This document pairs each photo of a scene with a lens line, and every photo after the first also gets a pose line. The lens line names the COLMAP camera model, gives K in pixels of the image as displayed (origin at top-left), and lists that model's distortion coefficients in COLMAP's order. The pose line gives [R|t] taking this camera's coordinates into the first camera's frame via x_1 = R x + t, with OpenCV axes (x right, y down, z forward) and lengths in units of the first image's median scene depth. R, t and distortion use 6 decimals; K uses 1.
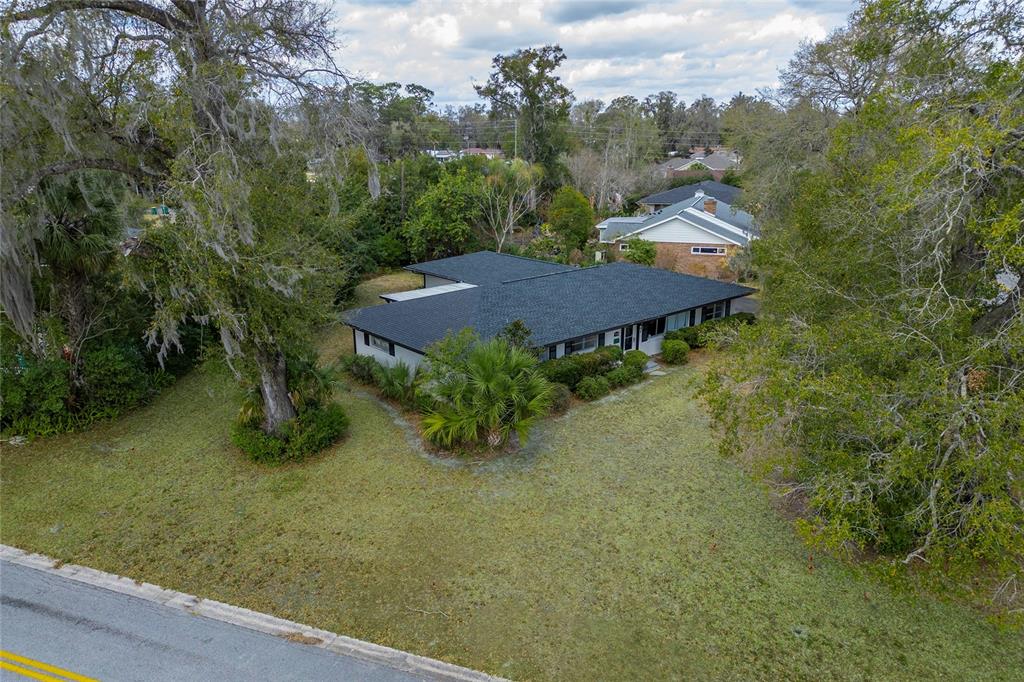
lens RADIAL K [[723.0, 0, 515.2], [0, 723.0, 291.3], [0, 0, 1]] dist [0.017548, -0.006253]
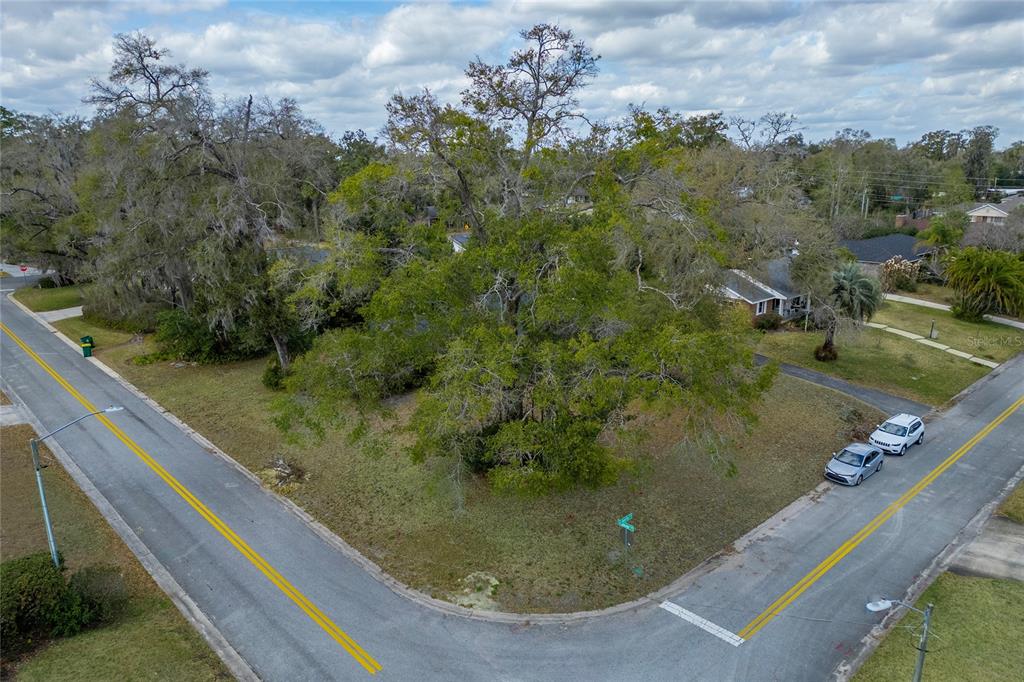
lens RADIAL K [[709.6, 0, 512.0], [0, 709.6, 341.0], [0, 0, 1]] dist [0.042442, -0.001669]
pose [[0.886903, 0.111416, -0.448319, 1.073954], [-0.096083, 0.993747, 0.056885, -0.062175], [0.451853, -0.007376, 0.892062, -0.414606]]
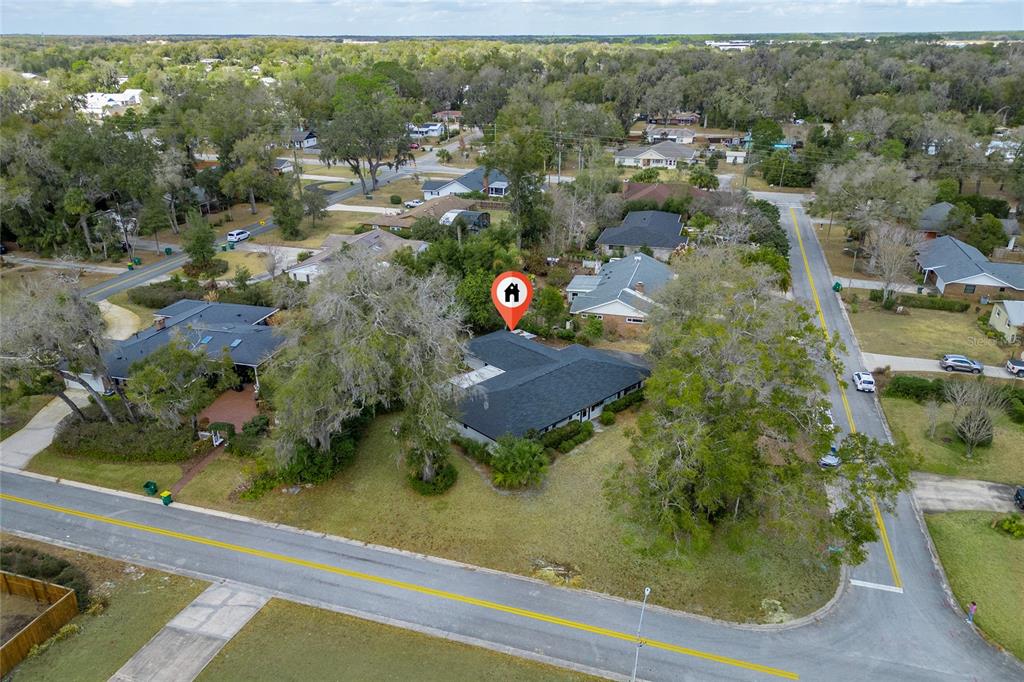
lens RADIAL K [[709.6, 0, 512.0], [0, 709.6, 341.0], [0, 0, 1]] dist [0.042442, -0.001669]
pose [[0.999083, -0.019244, 0.038258, -0.149111], [0.012025, 0.983467, 0.180689, -0.657018], [-0.041102, -0.180063, 0.982796, -1.160974]]
